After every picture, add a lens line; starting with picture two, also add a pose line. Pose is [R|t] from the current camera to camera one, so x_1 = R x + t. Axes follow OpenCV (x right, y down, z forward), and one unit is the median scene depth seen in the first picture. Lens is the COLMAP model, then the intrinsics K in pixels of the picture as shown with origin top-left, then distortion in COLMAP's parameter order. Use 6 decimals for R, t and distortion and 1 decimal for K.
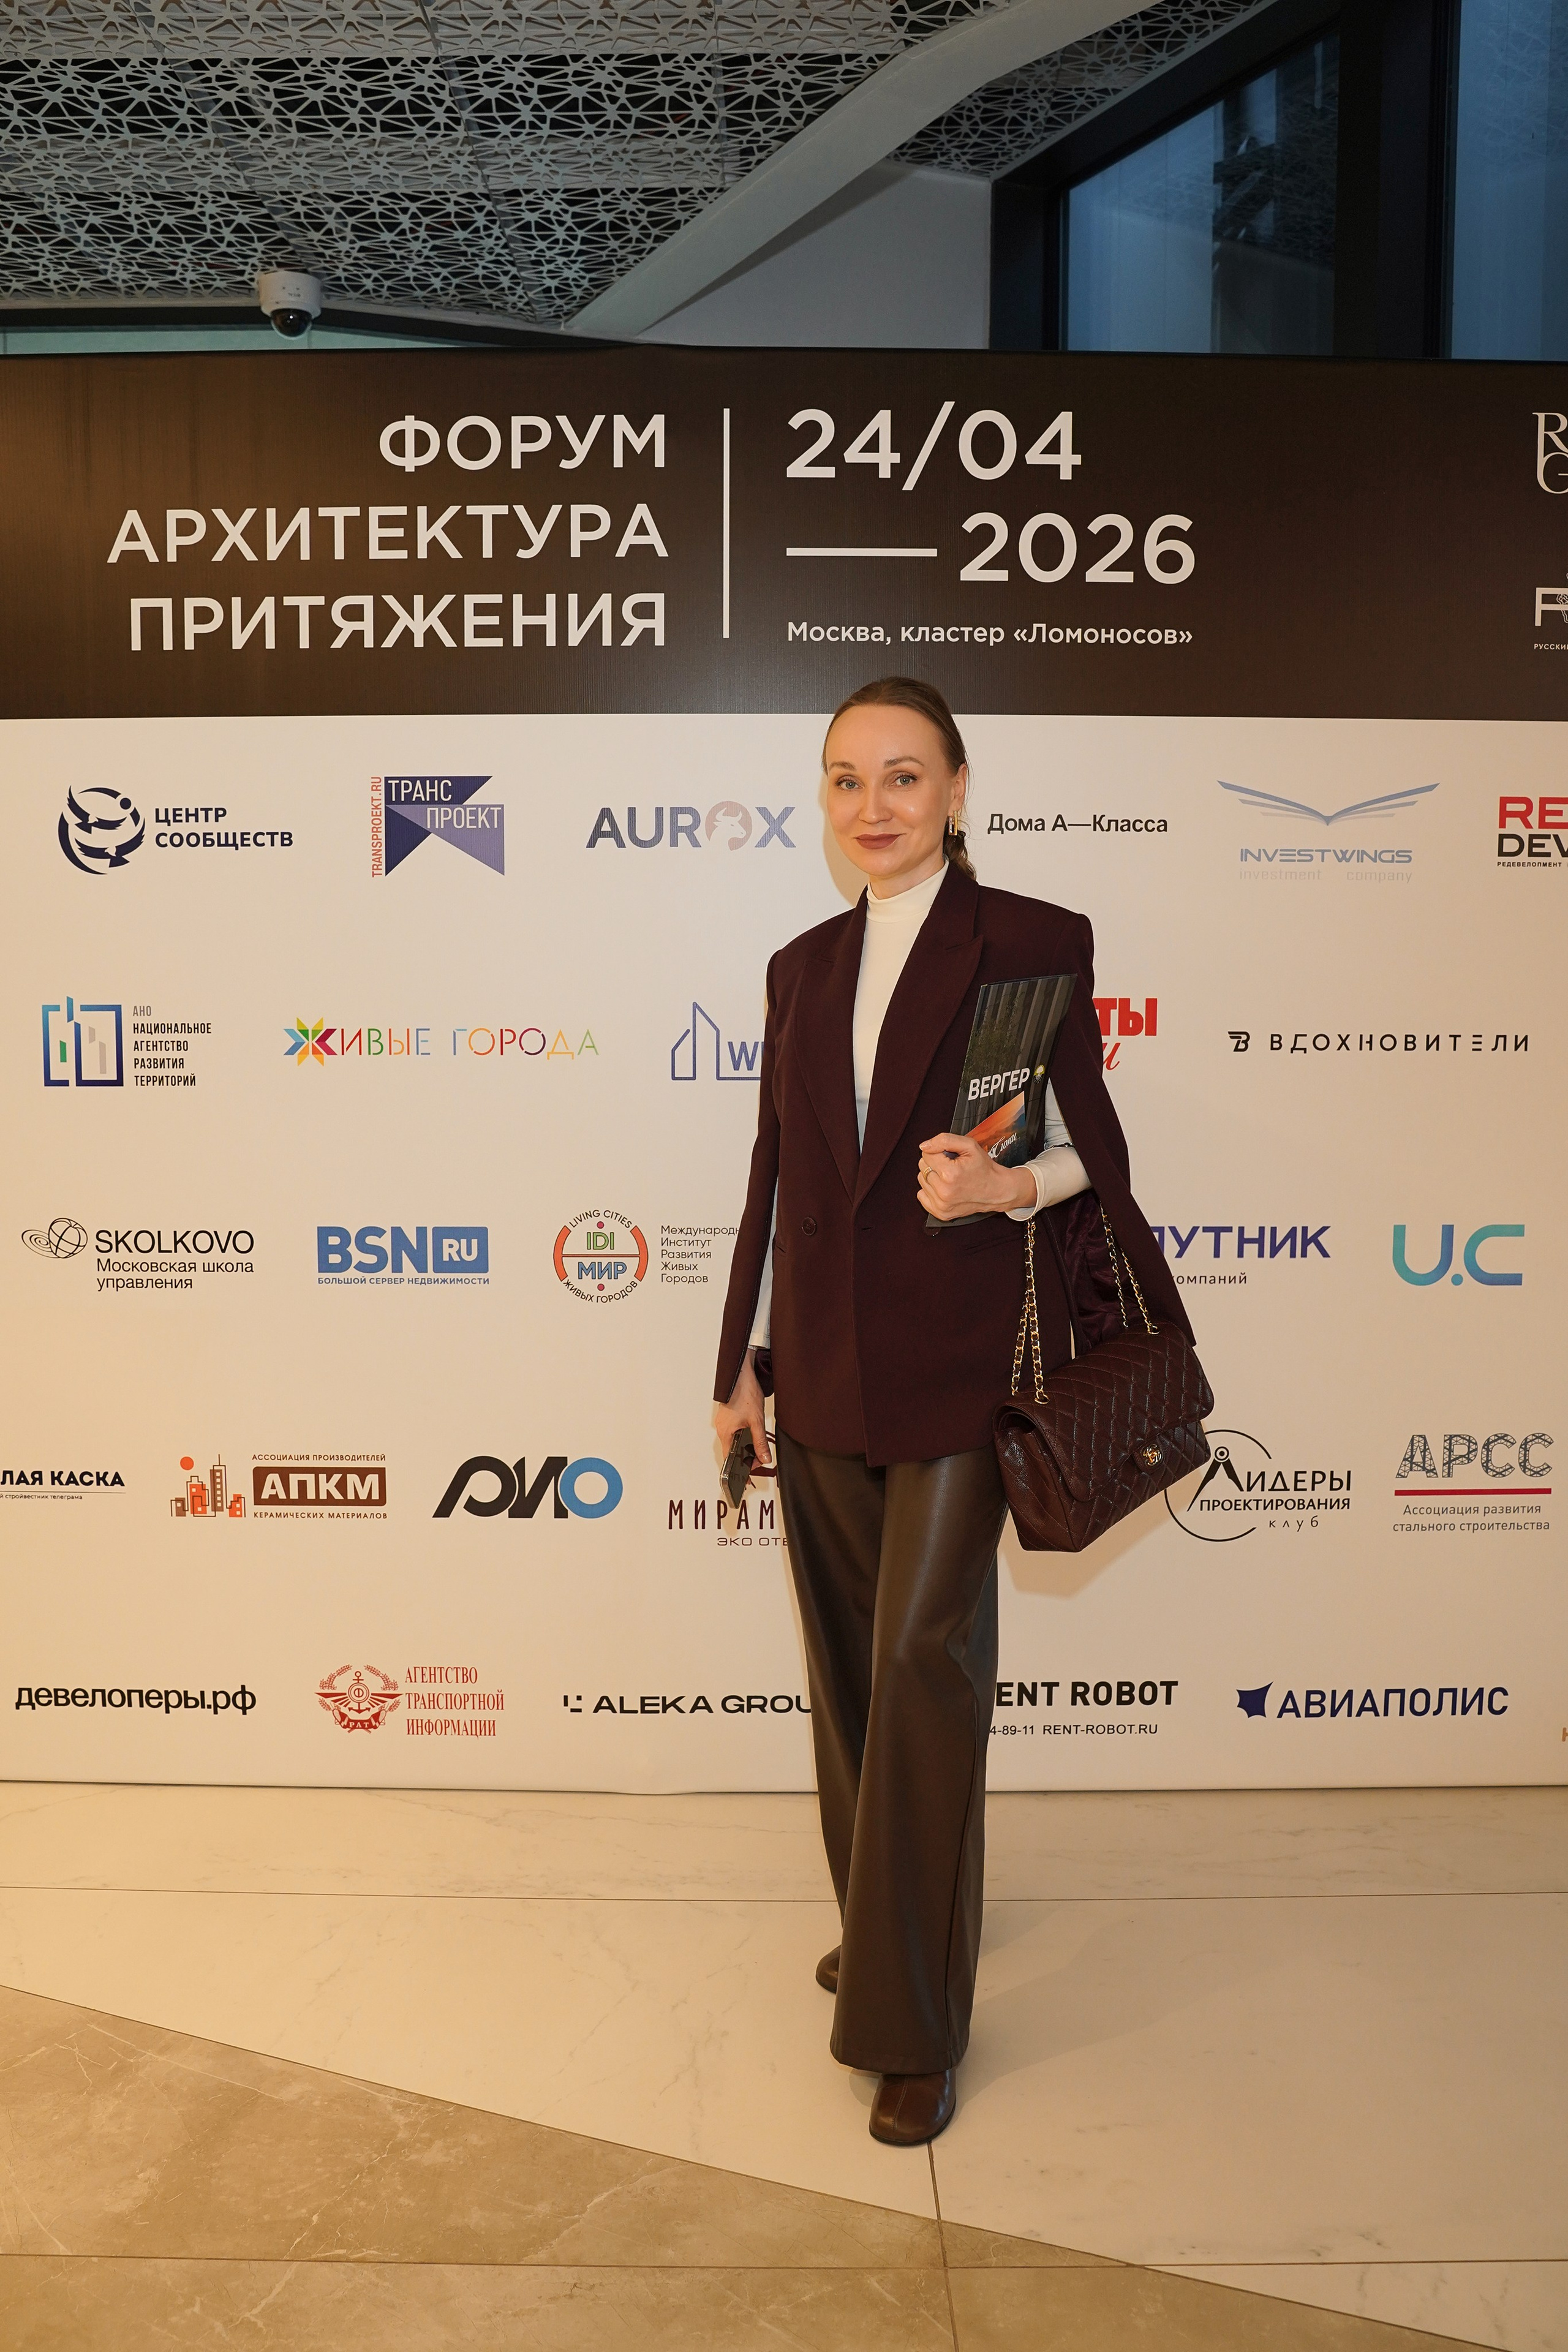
lens RADIAL K [[1897.8, 0, 761.2], [0, 1897.8, 1182.1], [0, 0, 1]] dist [-0.106689, 0.069757]
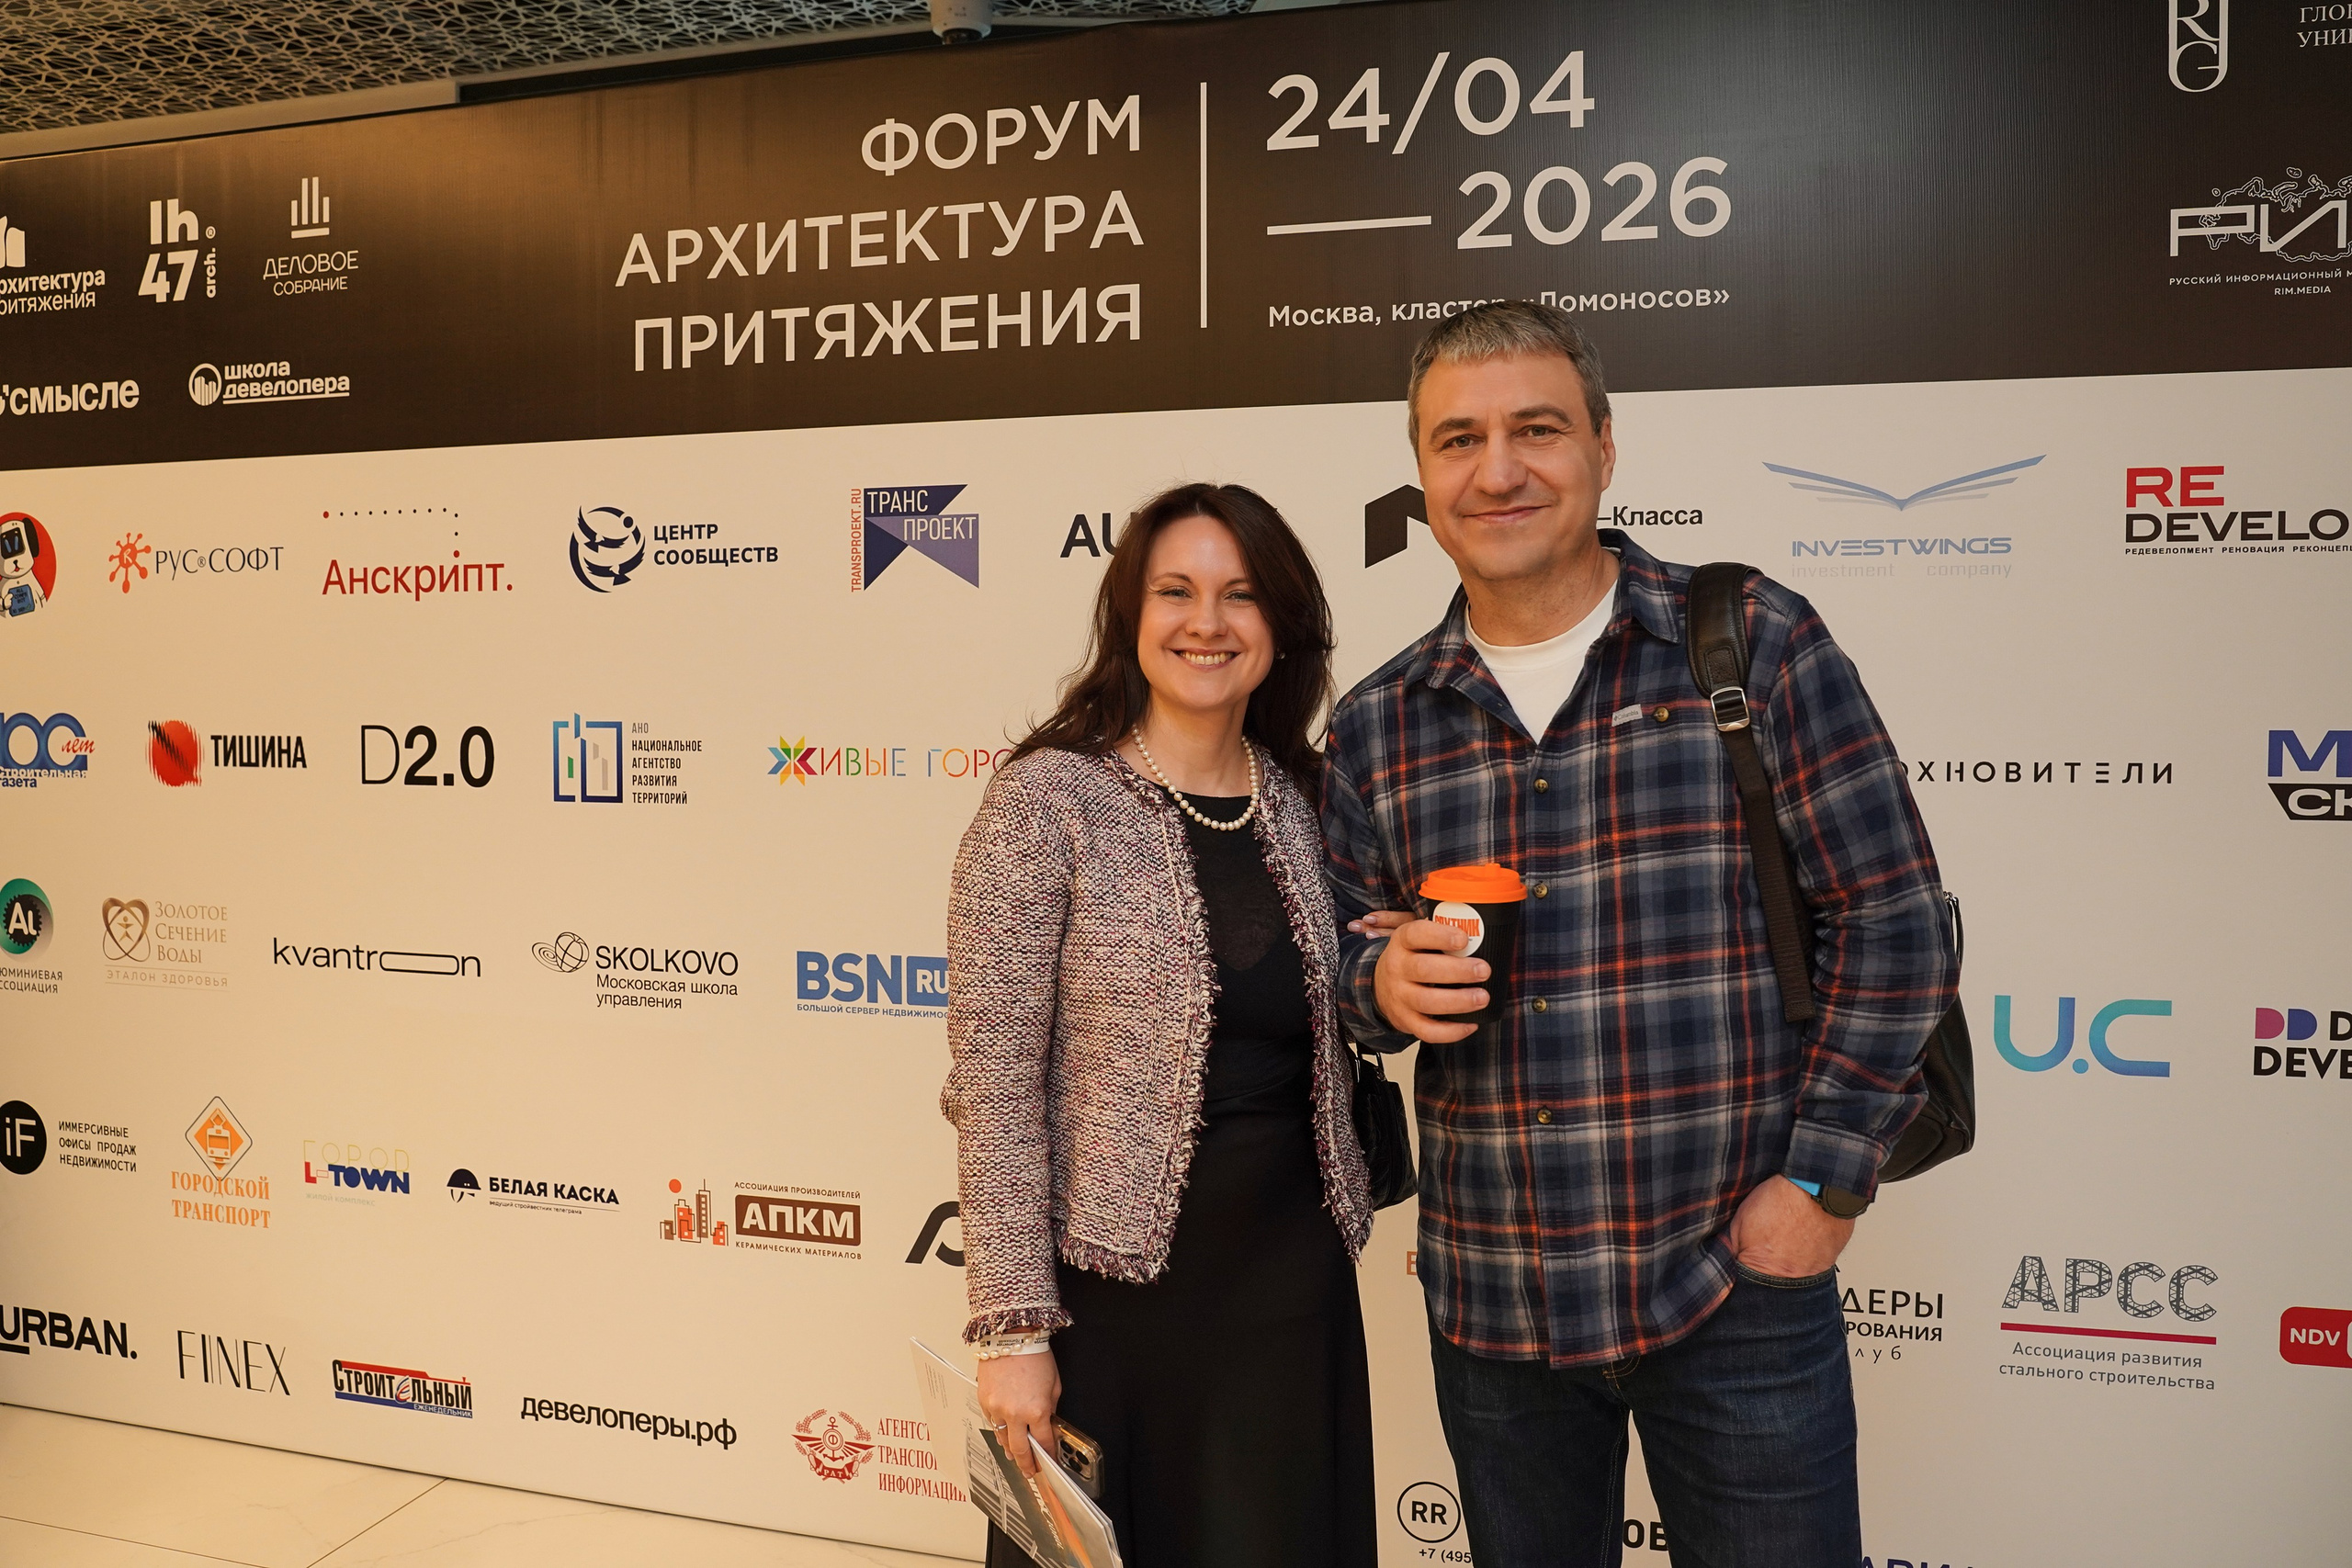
lens RADIAL K [[1897.6, 0, 1169.3], [0, 1897.6, 773.7], [0, 0, 1]] dist [-0.106689, 0.069757]
pose [[0.958609, 0.010287, -0.284541, 0.225498], [-0.026846, 0.998161, -0.054354, -0.019904], [0.283459, 0.059743, 0.957122, 0.121336]]
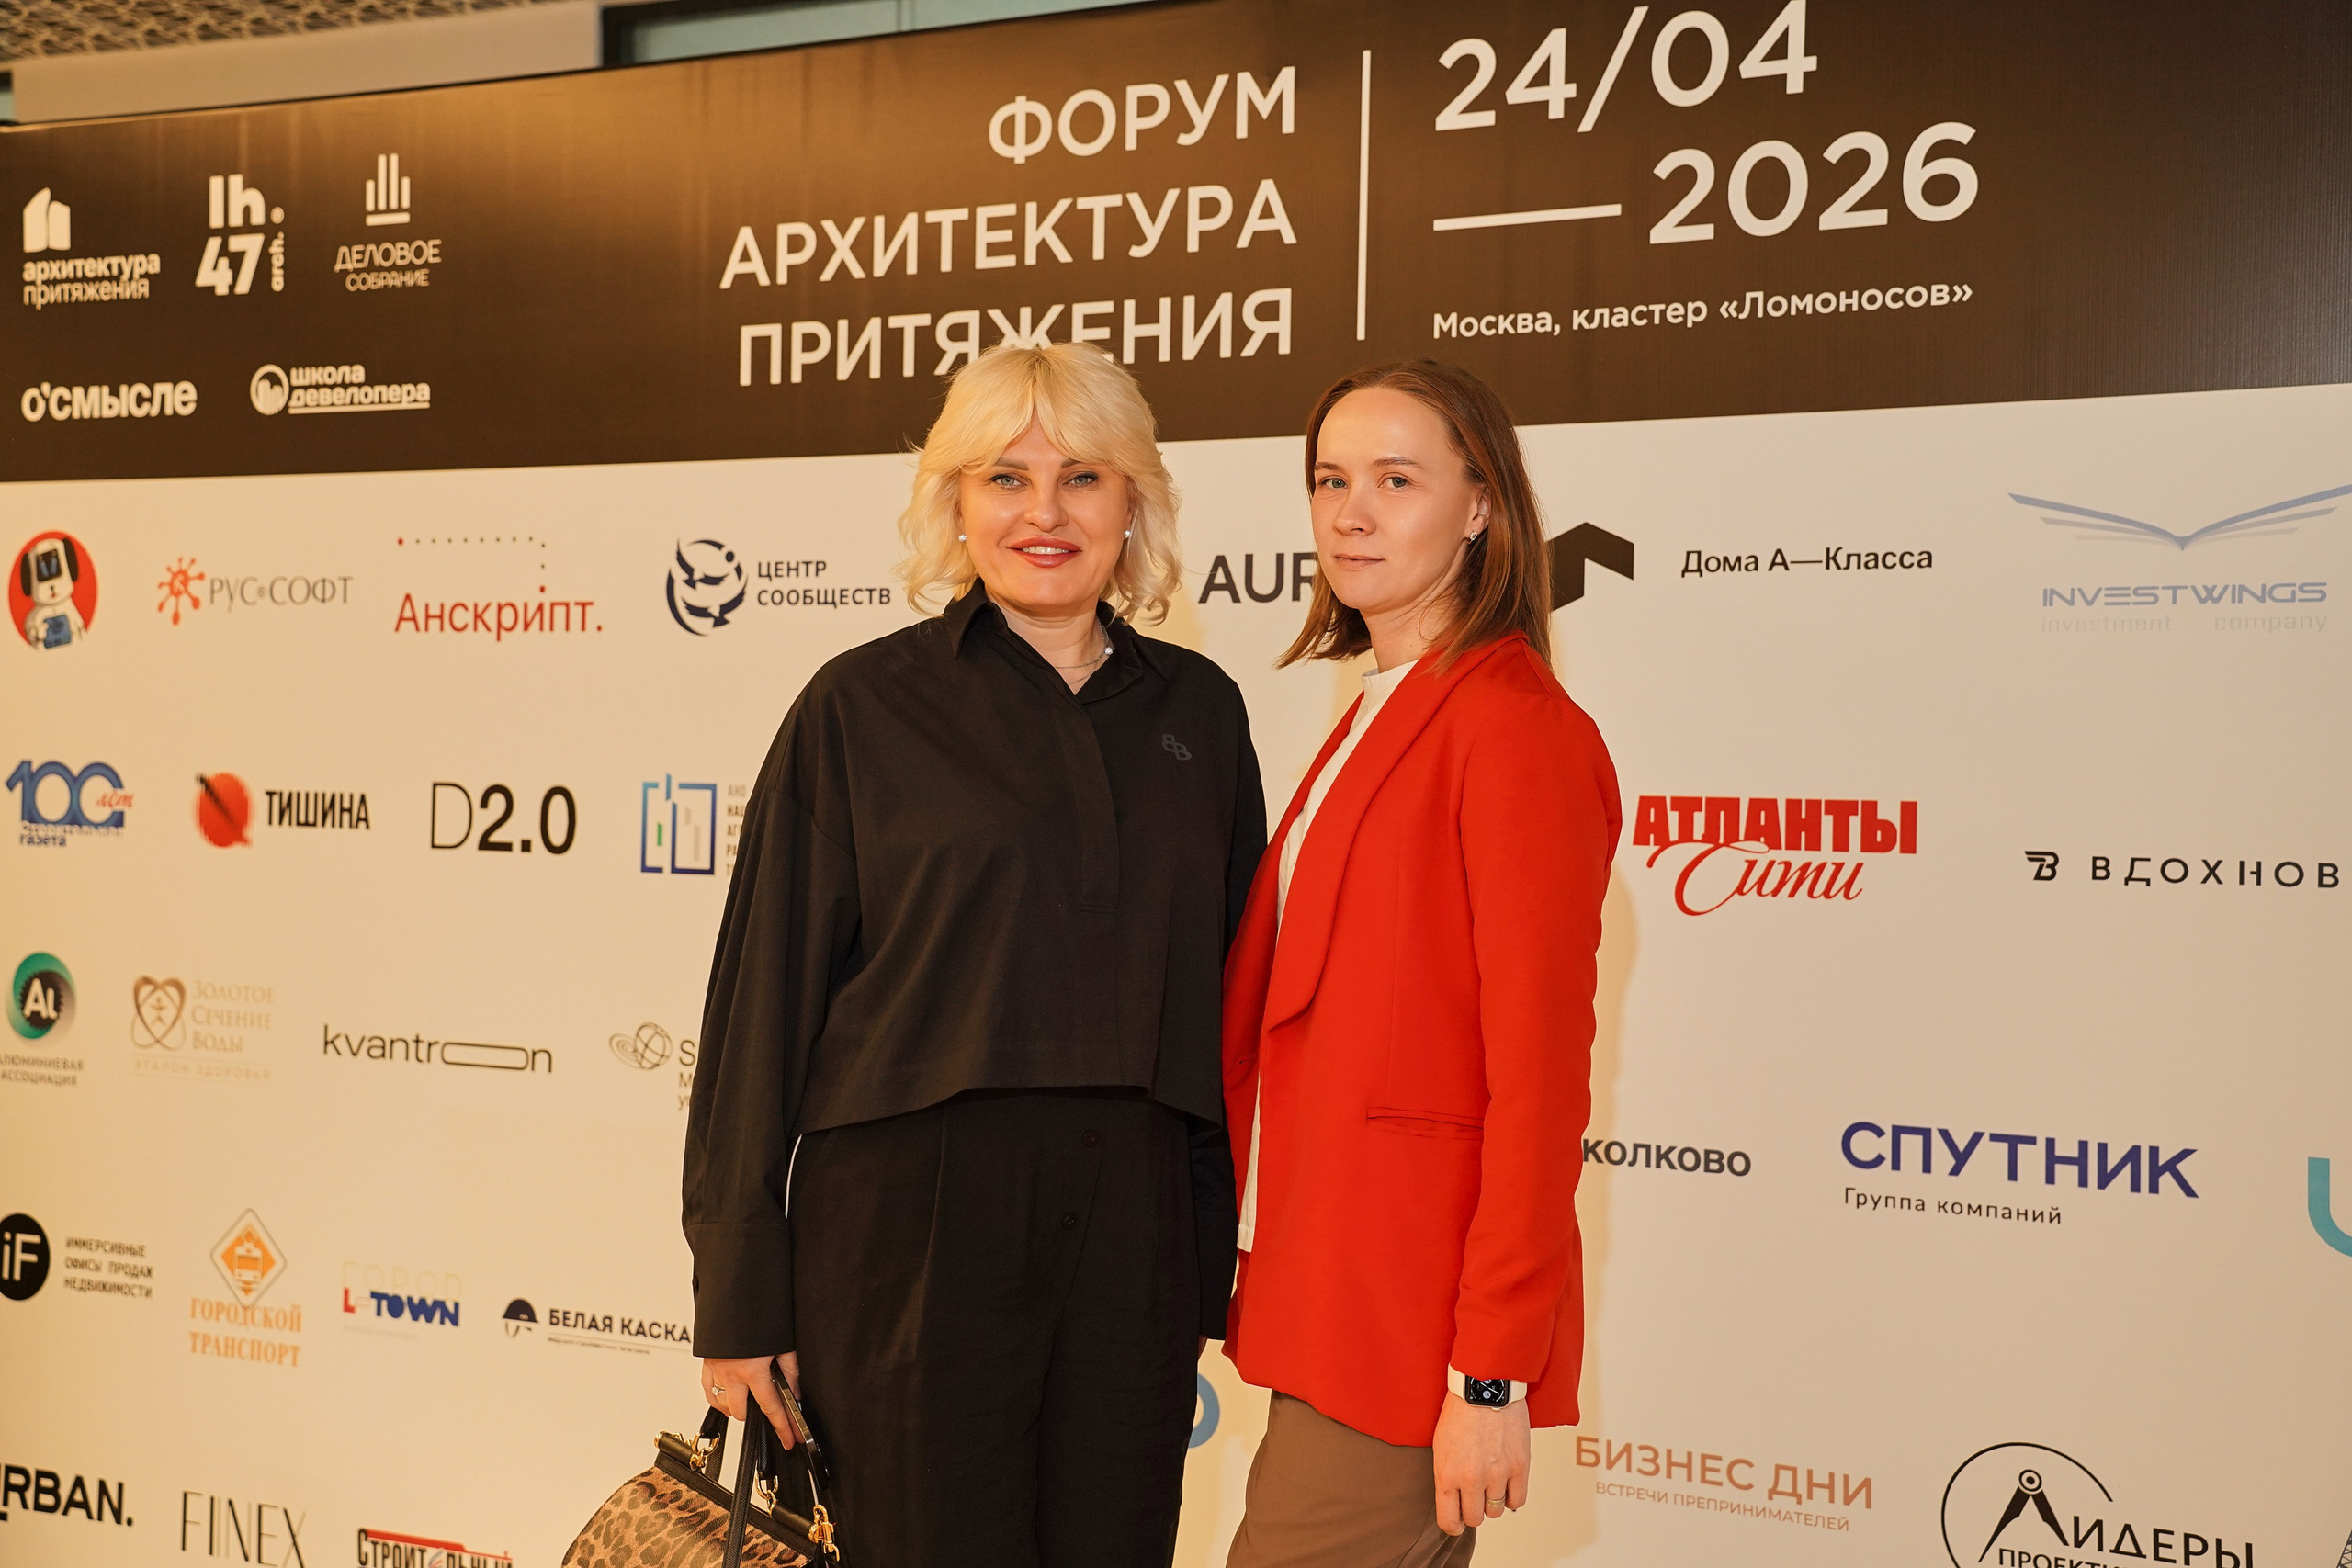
lens RADIAL K [[2675.3, 0, 1167.7], [0, 2675.3, 770.0], [0, 0, 1]] dist [0.115469, 0.000000]
pose [[0.892699, 0.014886, -0.450408, 0.414593], [-0.062709, 0.993834, -0.091442, 0.001228], [0.446269, 0.109875, 0.888128, -0.026048]]
